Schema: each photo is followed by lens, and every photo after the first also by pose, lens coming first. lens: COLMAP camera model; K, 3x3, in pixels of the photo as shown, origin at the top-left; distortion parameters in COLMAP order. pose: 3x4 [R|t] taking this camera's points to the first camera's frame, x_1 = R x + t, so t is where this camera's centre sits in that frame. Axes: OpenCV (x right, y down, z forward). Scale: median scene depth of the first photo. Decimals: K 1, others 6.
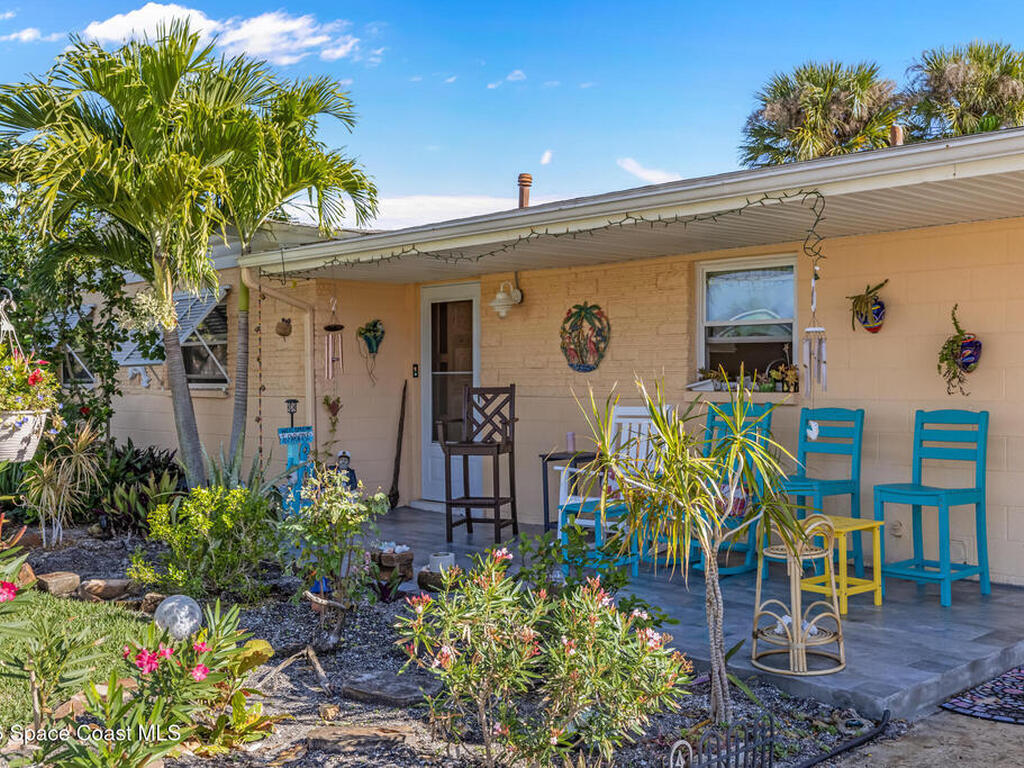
lens RADIAL K [[1016.4, 0, 513.1], [0, 1016.4, 381.0], [0, 0, 1]] dist [-0.055163, 0.000000]
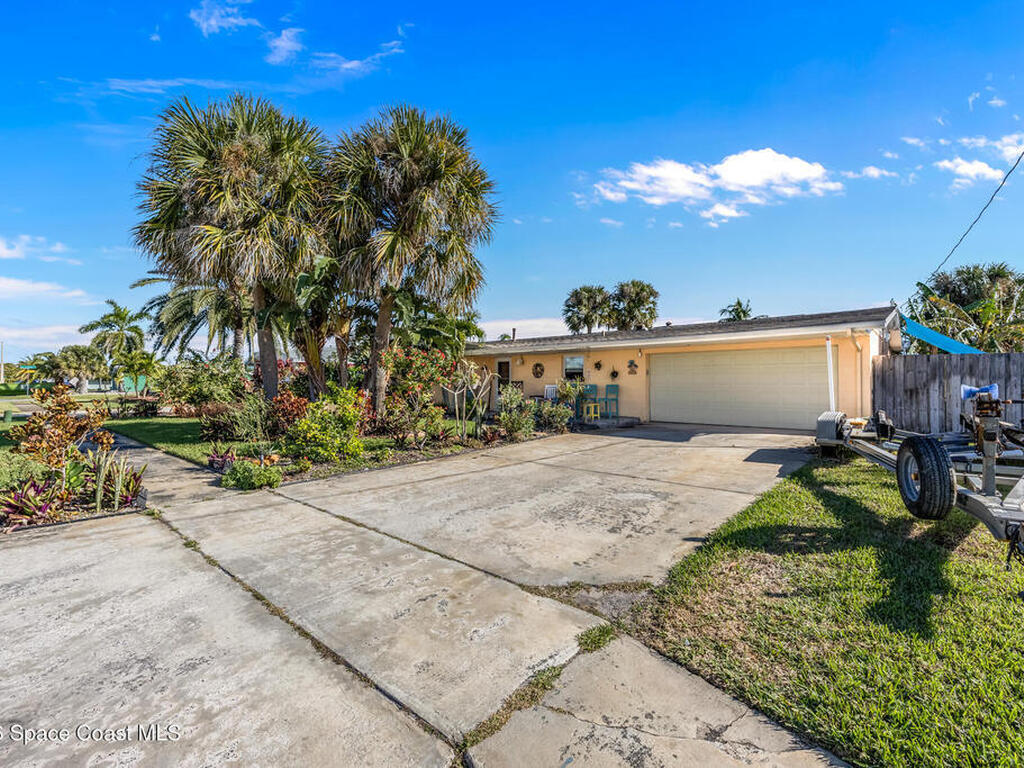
lens RADIAL K [[399.8, 0, 509.0], [0, 399.8, 384.3], [0, 0, 1]] dist [0.000222, 0.000001]
pose [[0.994314, 0.001058, 0.106481, -0.253970], [-0.001114, 0.999999, 0.000472, 0.019142], [-0.106481, -0.000588, 0.994315, -0.789573]]
